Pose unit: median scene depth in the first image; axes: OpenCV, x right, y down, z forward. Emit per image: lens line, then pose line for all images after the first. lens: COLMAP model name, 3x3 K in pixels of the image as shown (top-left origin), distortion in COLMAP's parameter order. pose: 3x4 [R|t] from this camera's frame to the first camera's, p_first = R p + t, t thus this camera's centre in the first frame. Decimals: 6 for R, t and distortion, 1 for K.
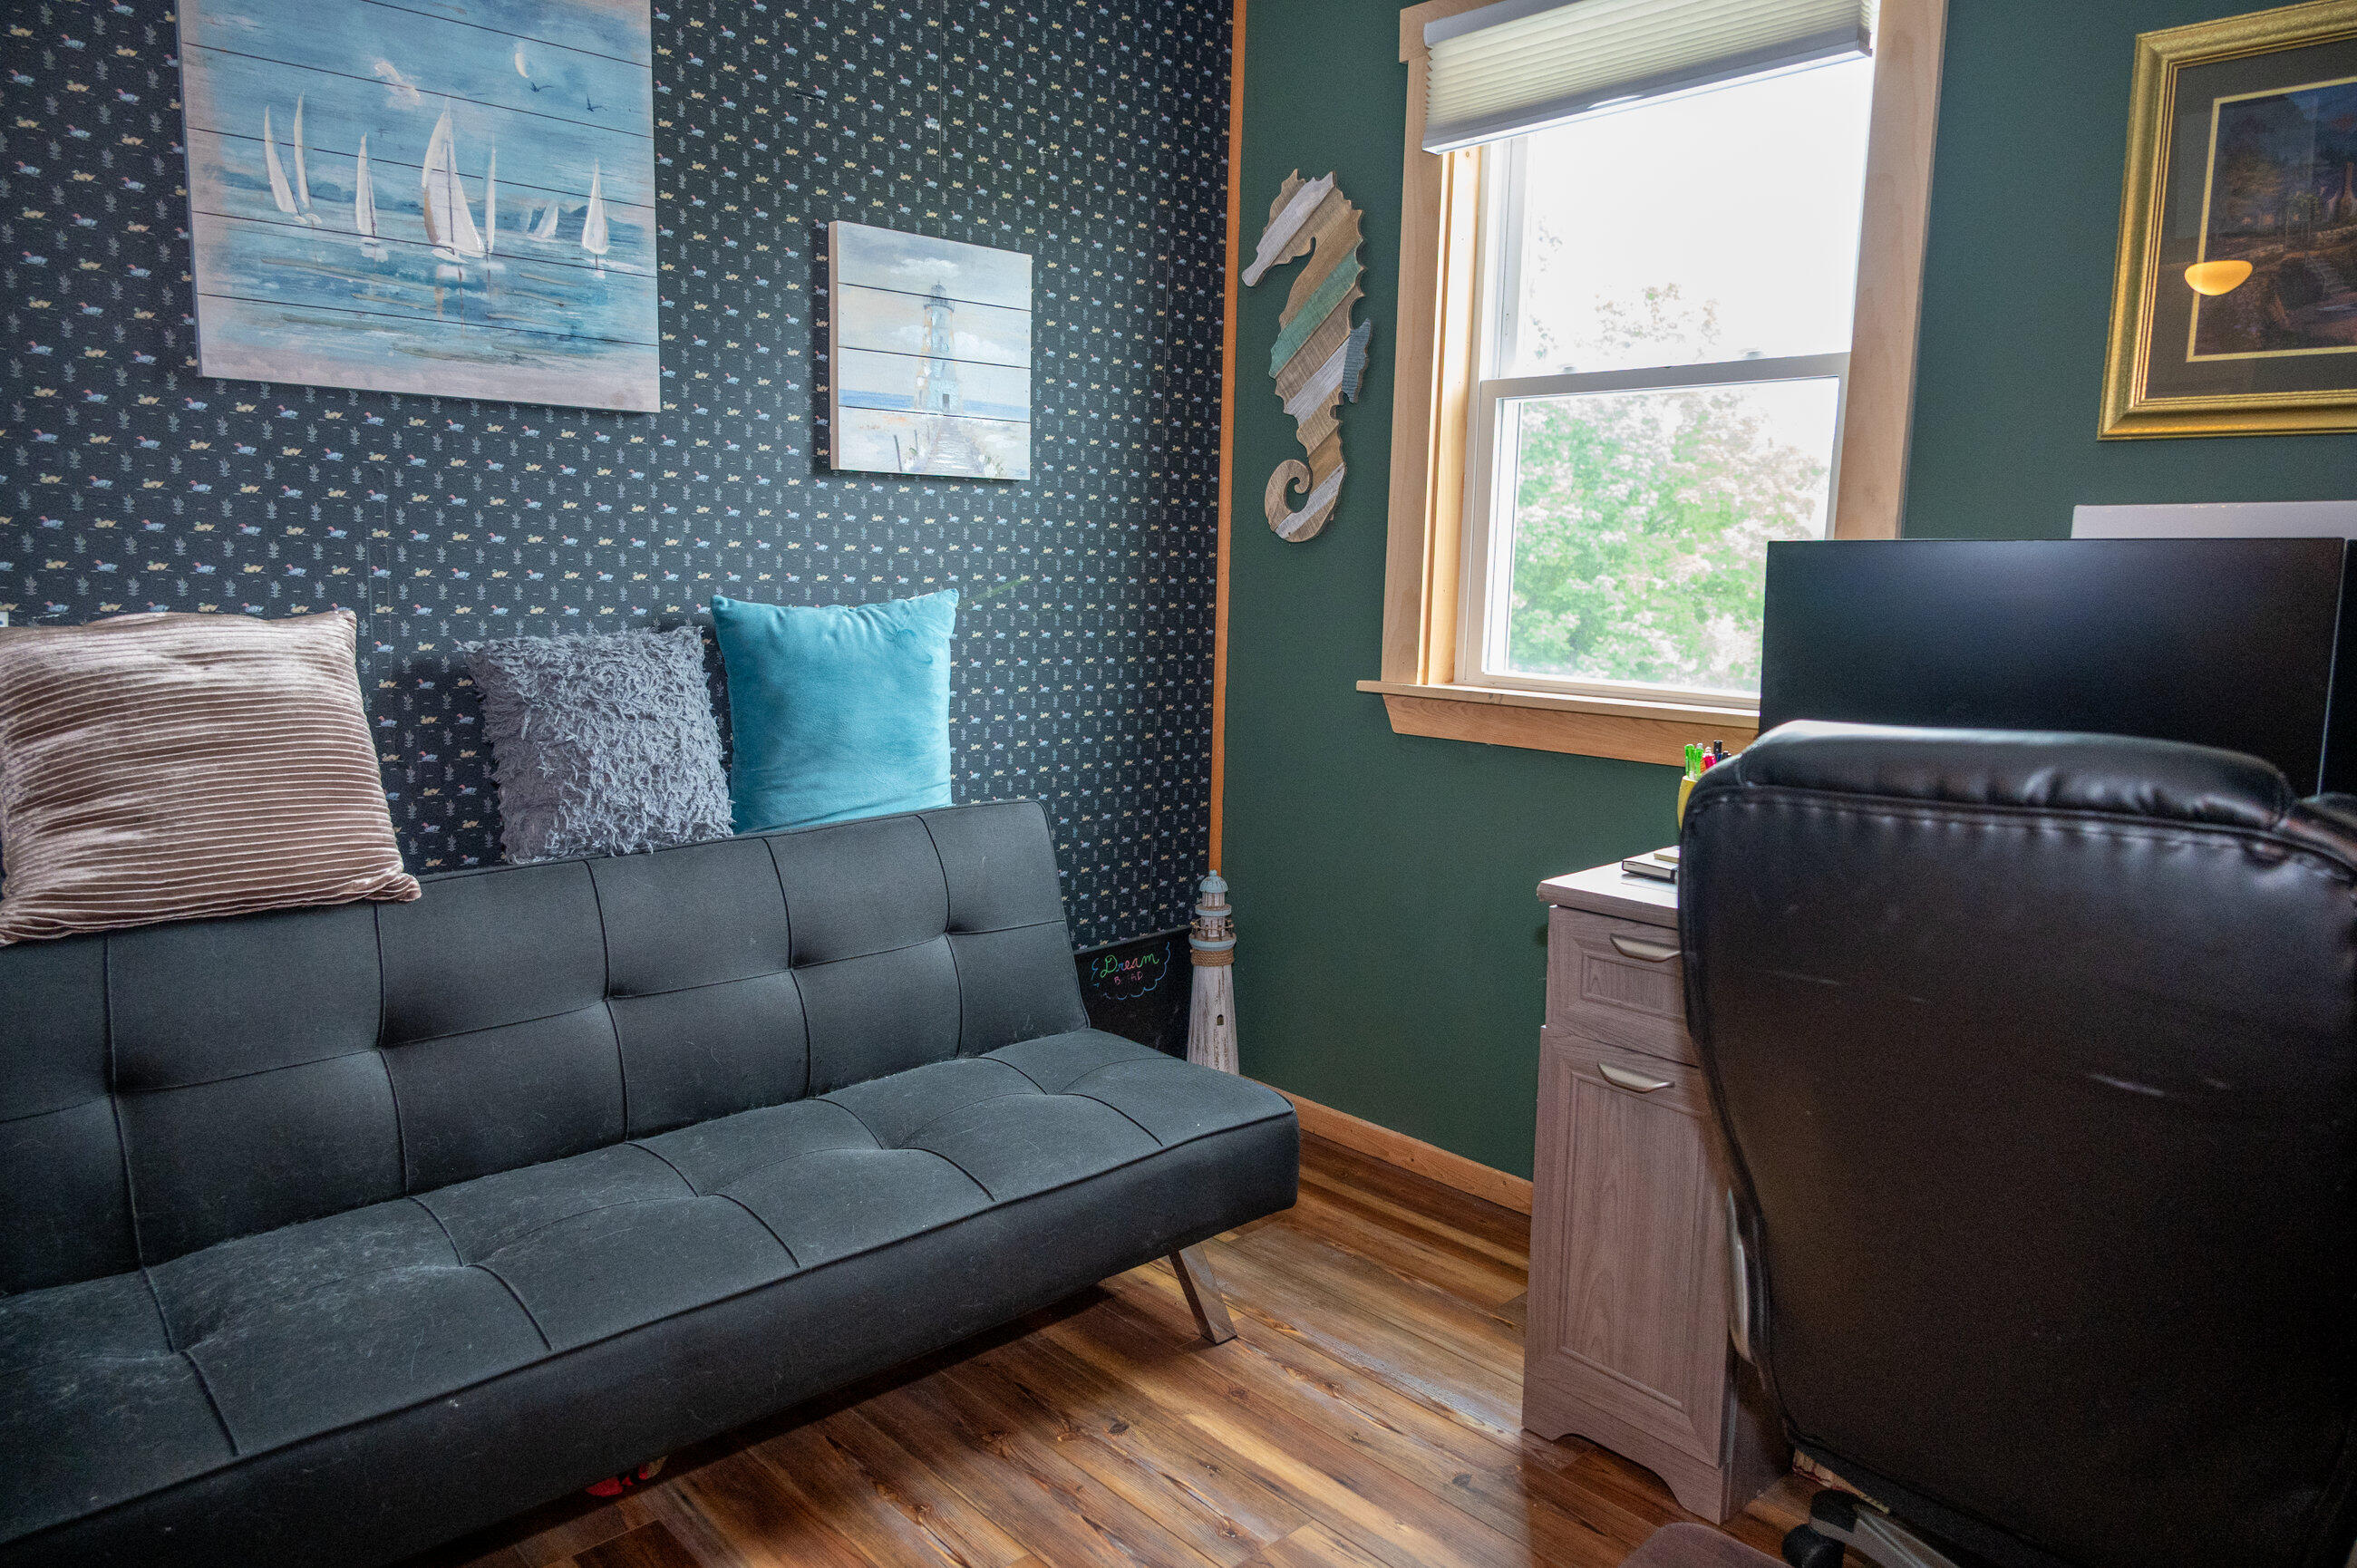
lens RADIAL K [[1541.6, 0, 1173.9], [0, 1541.6, 793.6], [0, 0, 1]] dist [0.002125, -0.001068]
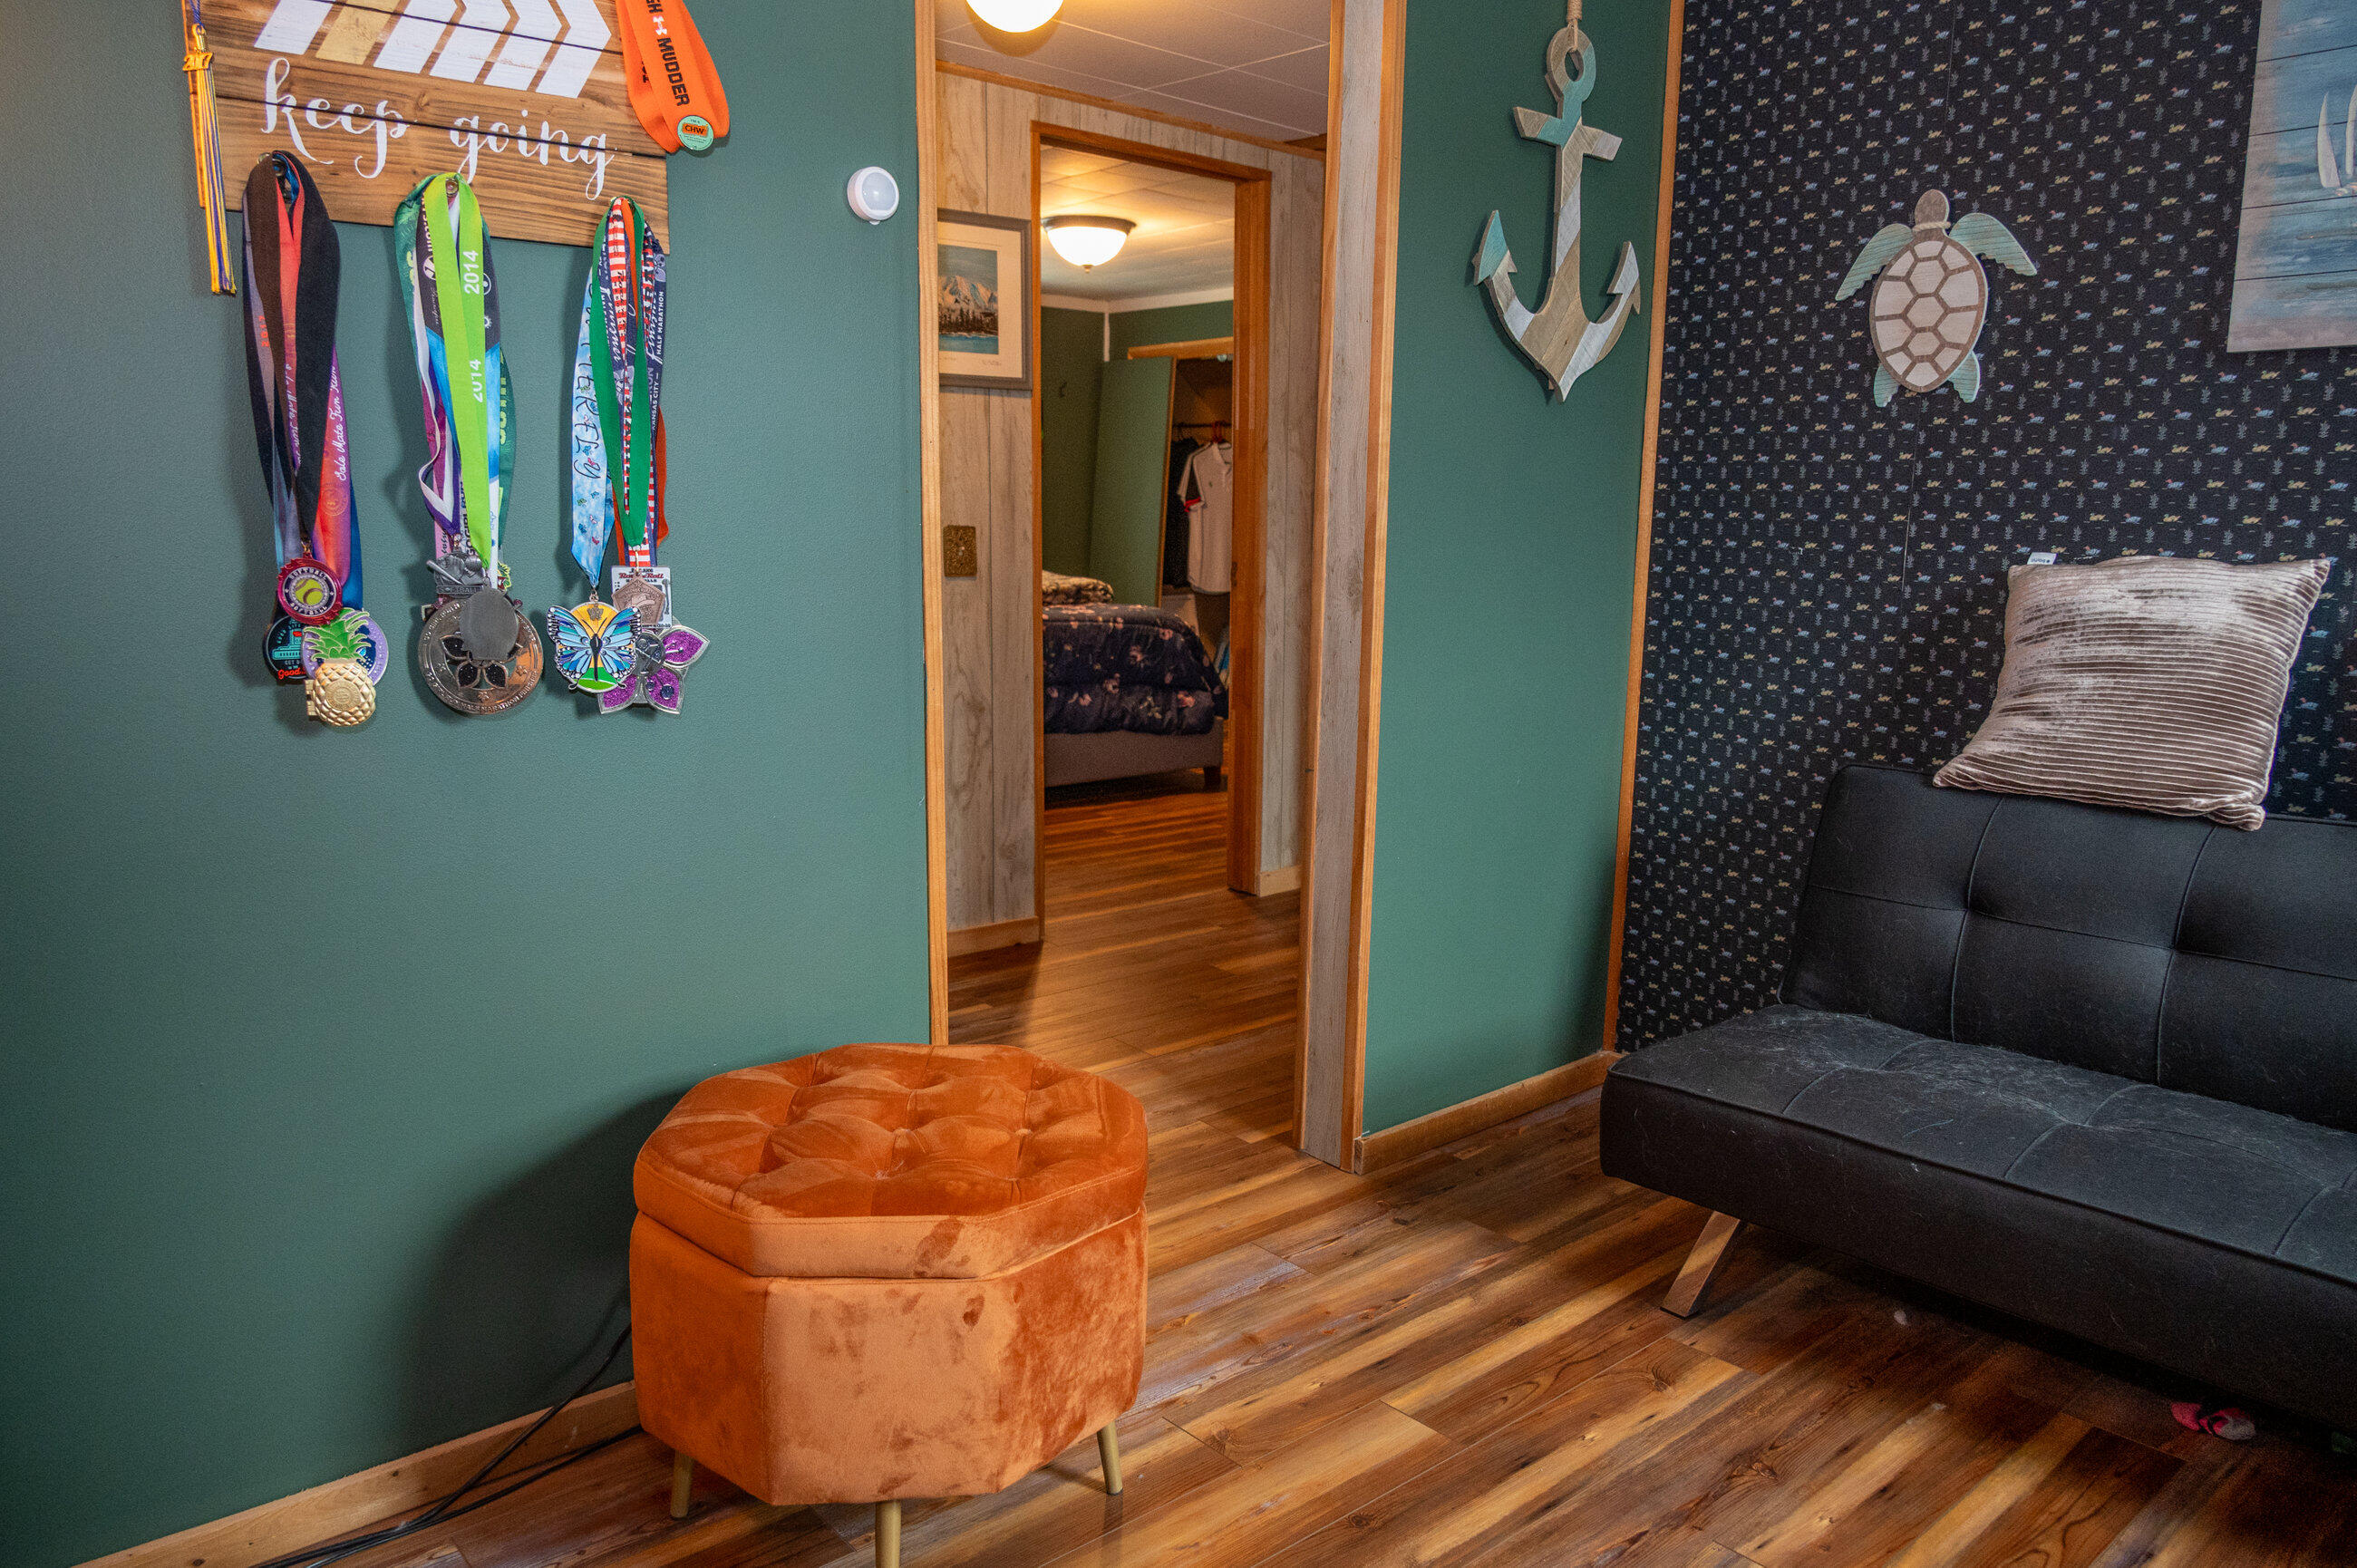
lens RADIAL K [[1541.6, 0, 1173.9], [0, 1541.6, 793.6], [0, 0, 1]] dist [0.002125, -0.001068]
pose [[0.008632, 0.162020, -0.986750, 0.557319], [-0.159230, 0.974418, 0.158602, -0.006315], [0.987204, 0.155751, 0.034210, 0.233953]]
